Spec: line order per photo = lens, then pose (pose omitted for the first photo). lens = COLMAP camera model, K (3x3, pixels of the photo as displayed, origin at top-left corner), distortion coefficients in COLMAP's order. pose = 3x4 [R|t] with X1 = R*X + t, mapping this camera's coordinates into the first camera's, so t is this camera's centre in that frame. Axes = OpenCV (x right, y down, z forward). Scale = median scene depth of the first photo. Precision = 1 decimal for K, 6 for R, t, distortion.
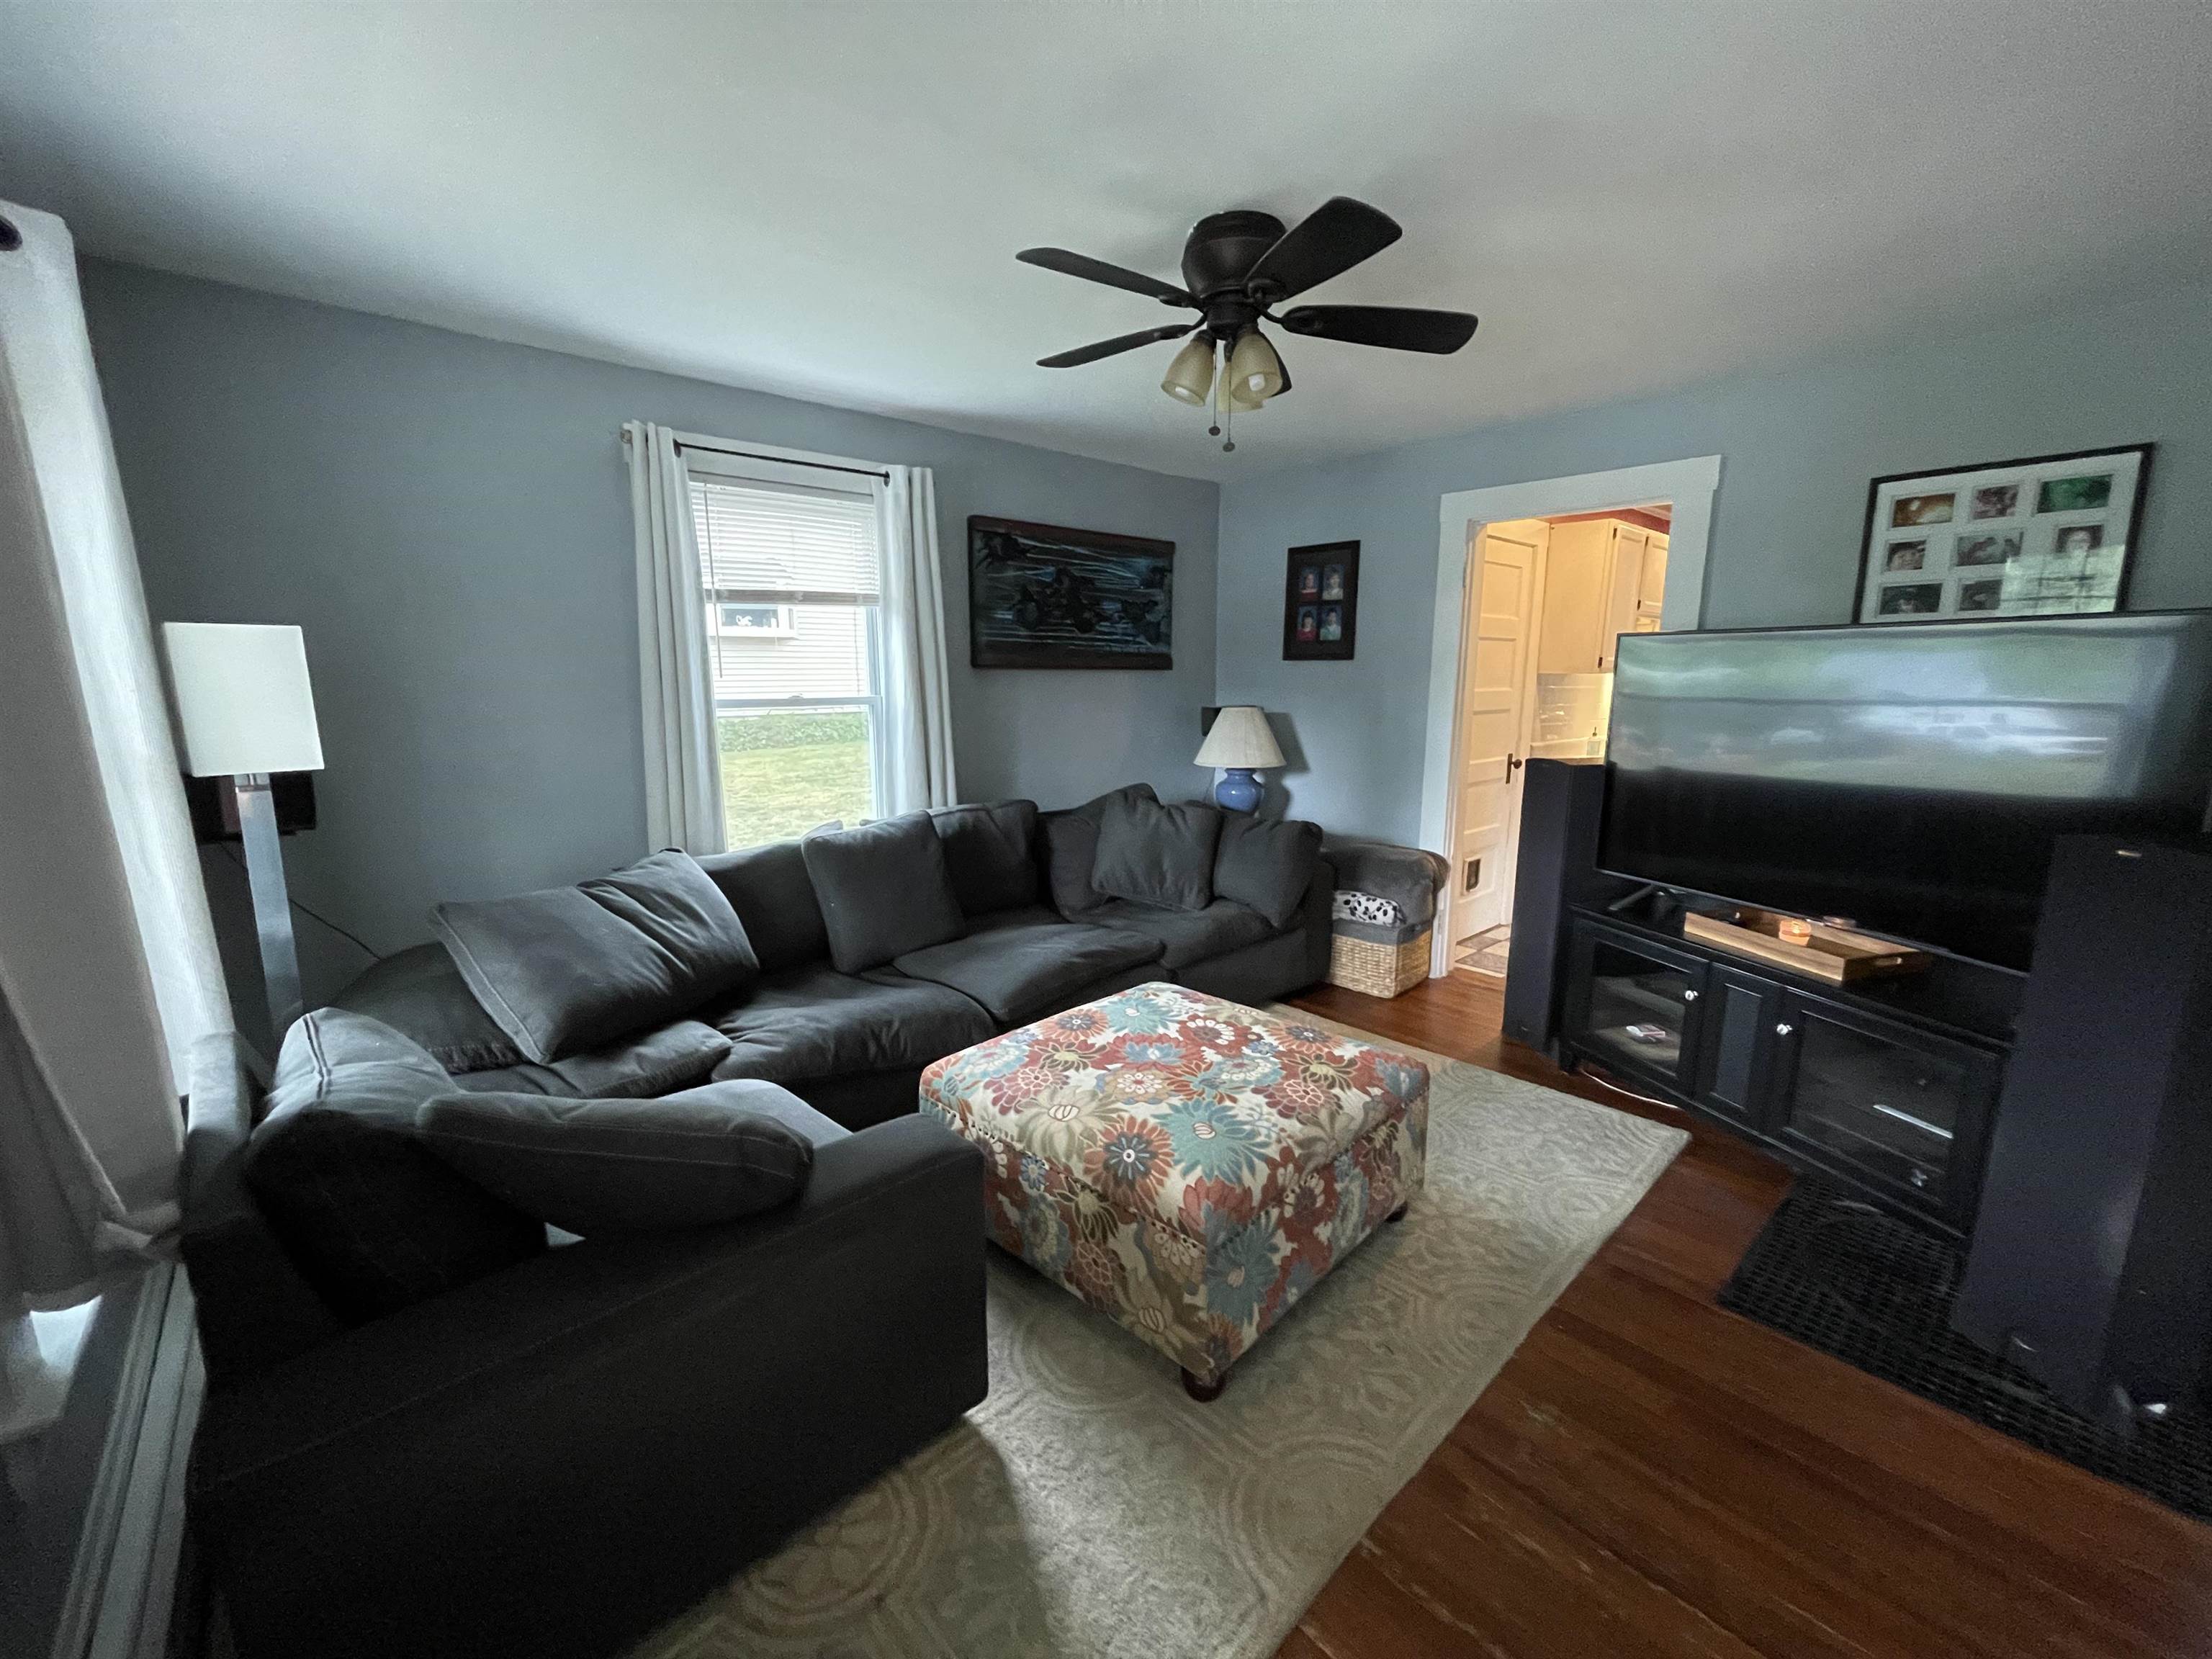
lens RADIAL K [[899.5, 0, 1093.4], [0, 899.5, 833.6], [0, 0, 1]] dist [-0.003014, 0.000930]
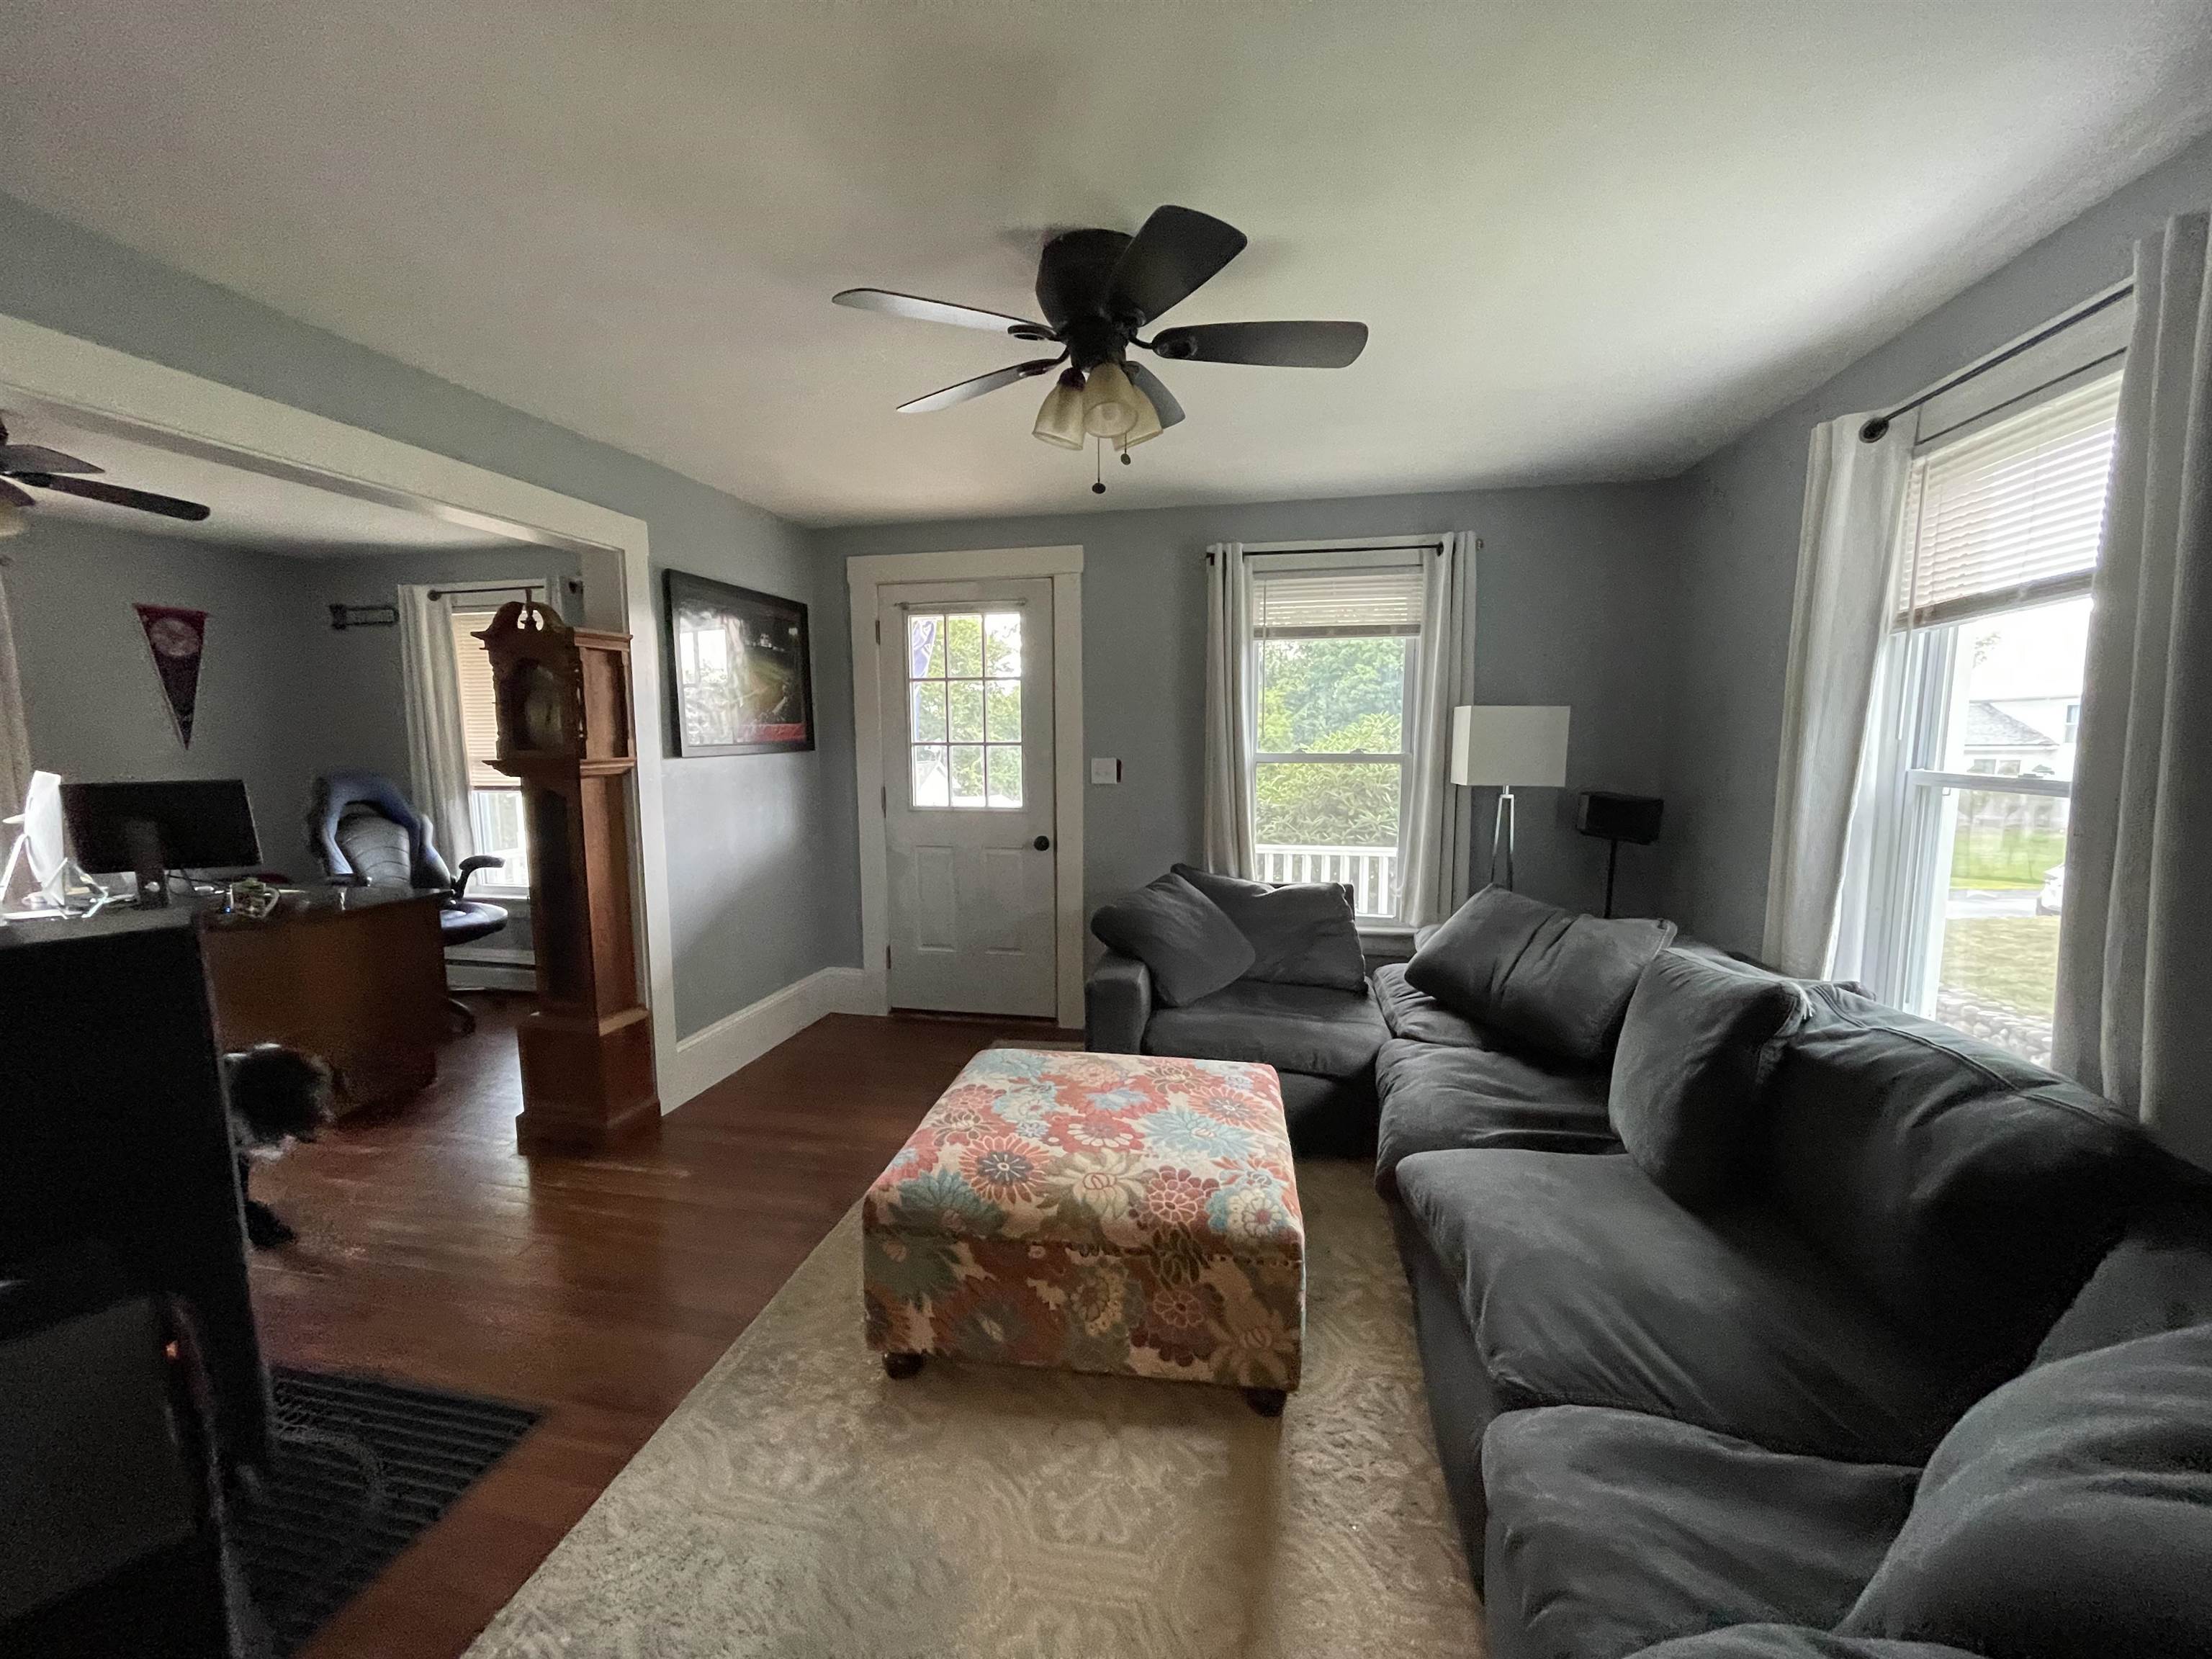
lens RADIAL K [[899.5, 0, 1108.2], [0, 899.5, 838.7], [0, 0, 1]] dist [-0.003014, 0.000930]
pose [[-0.795897, 0.079453, -0.600196, 0.547252], [-0.099637, 0.960646, 0.259293, -0.254254], [0.597177, 0.266172, -0.756659, 1.376067]]
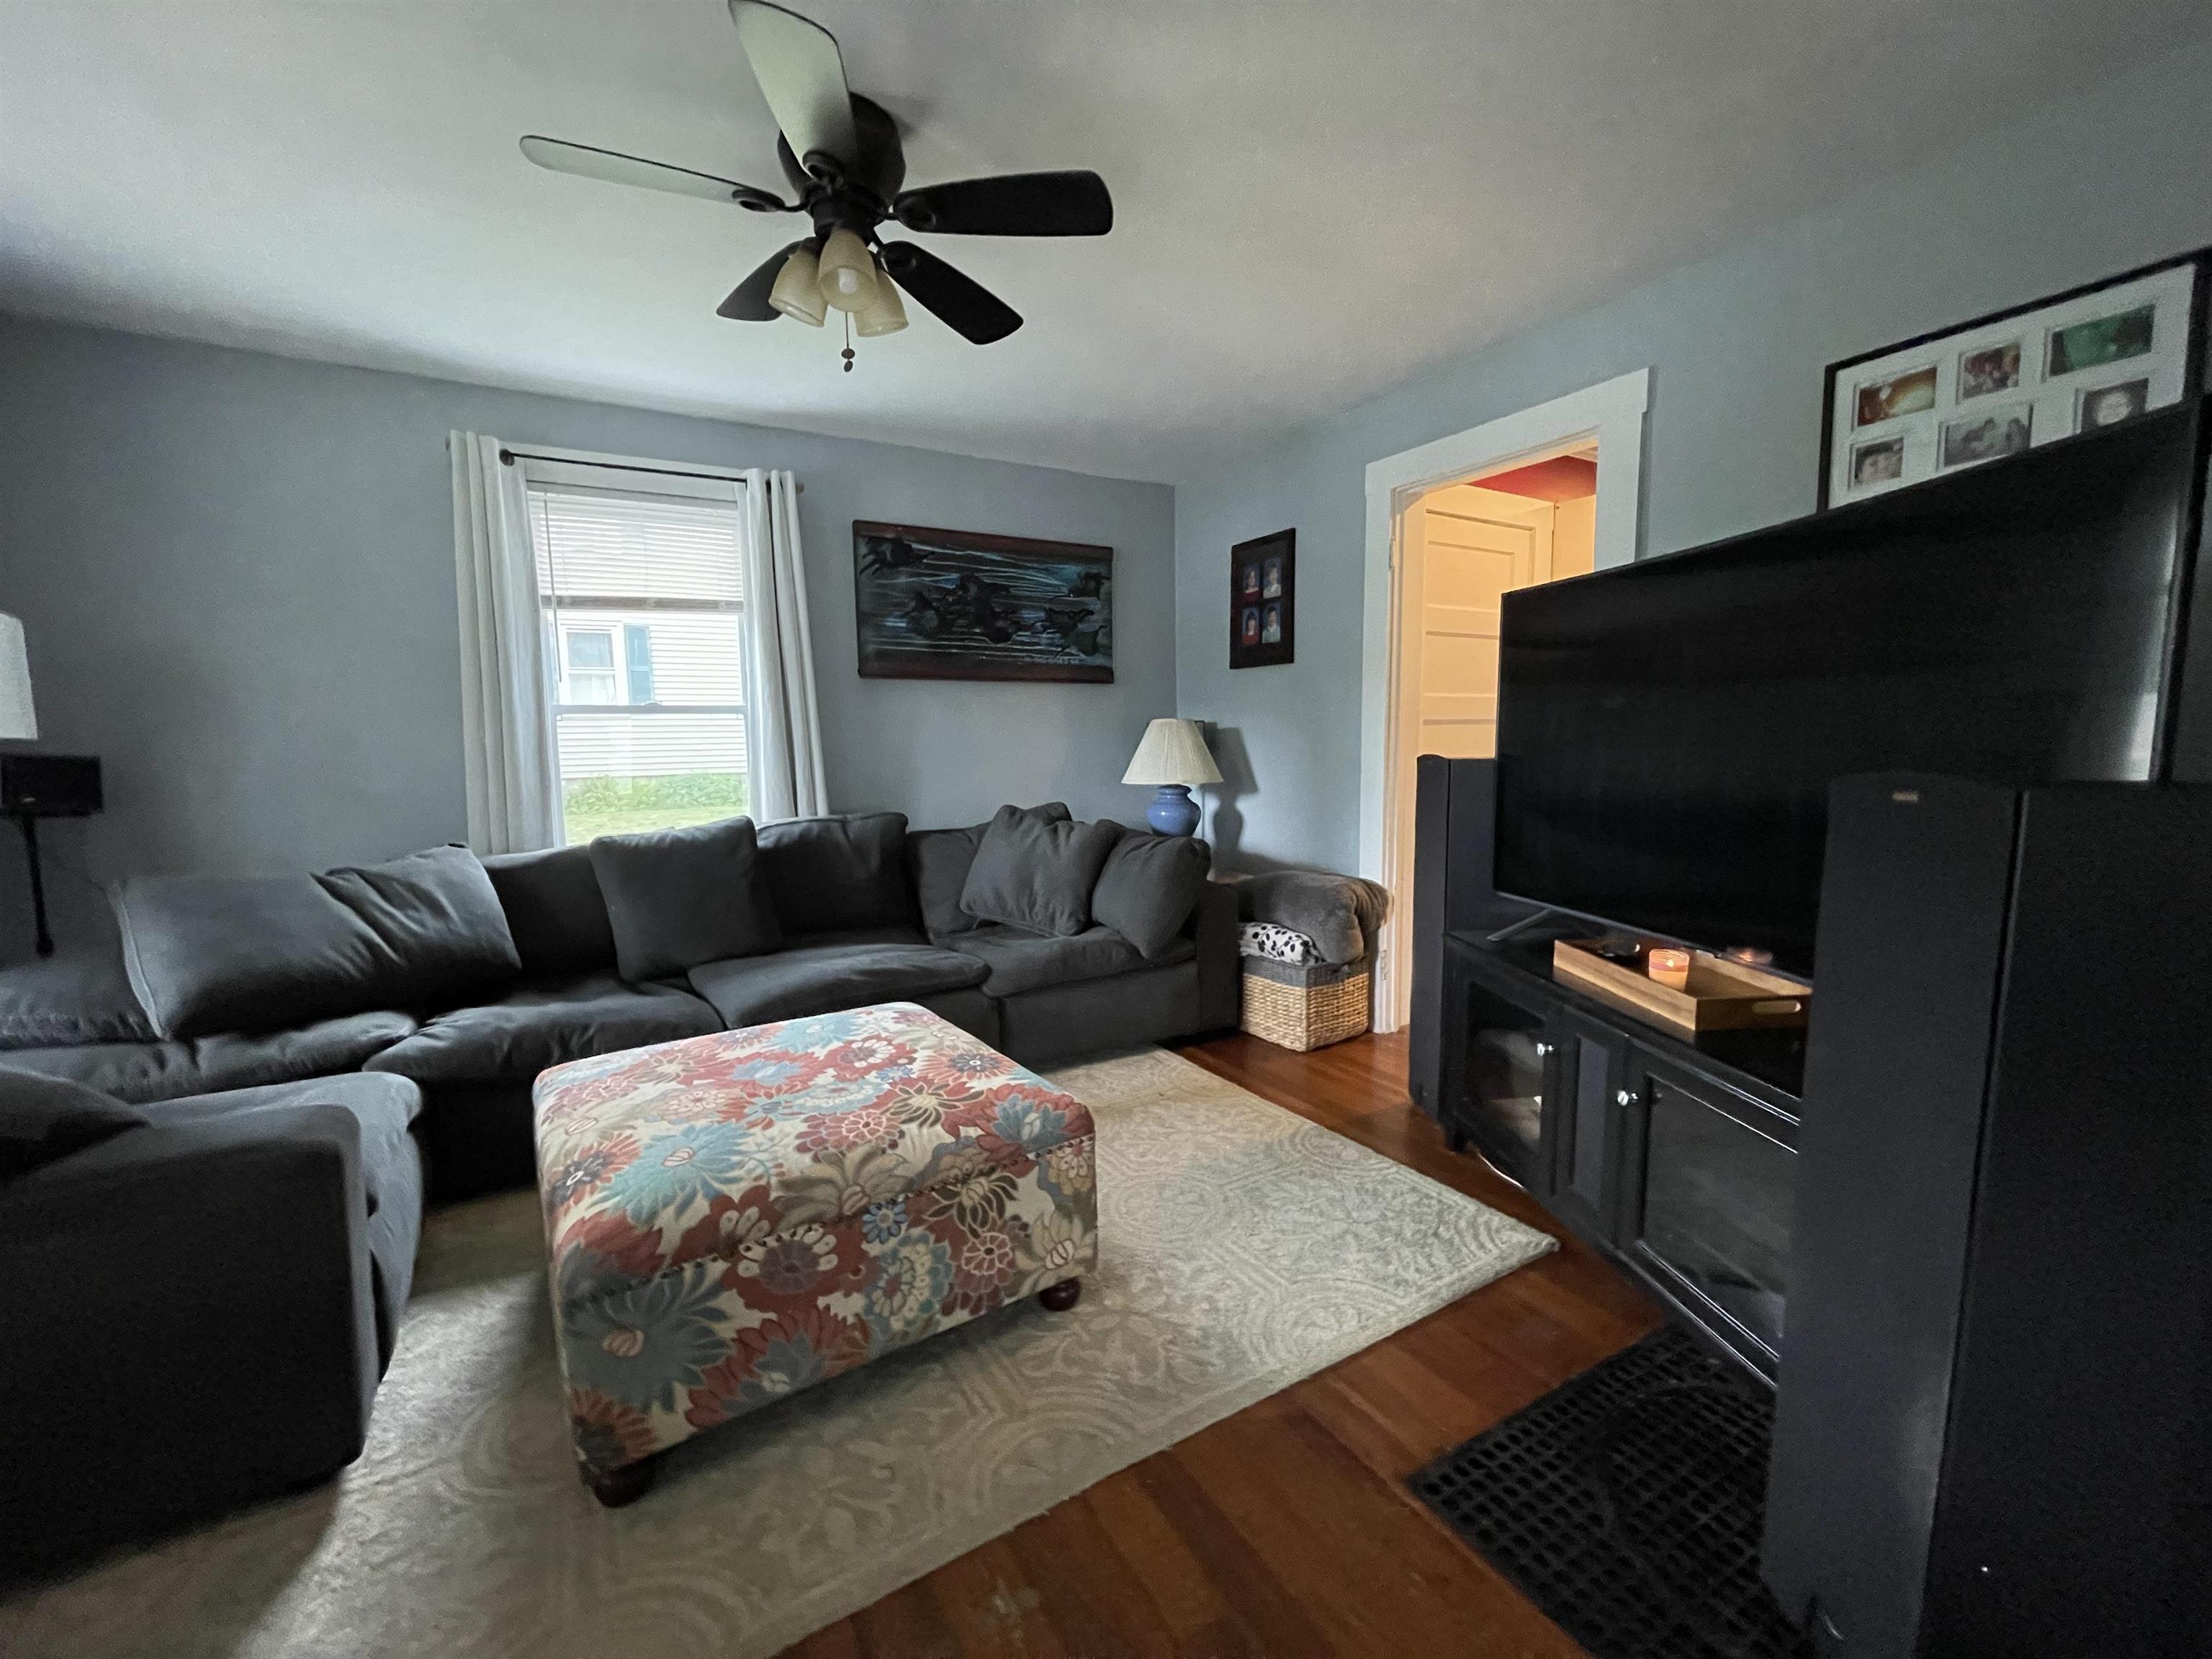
lens RADIAL K [[899.5, 0, 1090.0], [0, 899.5, 834.2], [0, 0, 1]] dist [-0.003014, 0.000930]
pose [[0.978983, 0.008634, -0.203758, 0.432808], [-0.022596, 0.997544, -0.066293, 0.057495], [0.202685, 0.069503, 0.976774, 0.177051]]
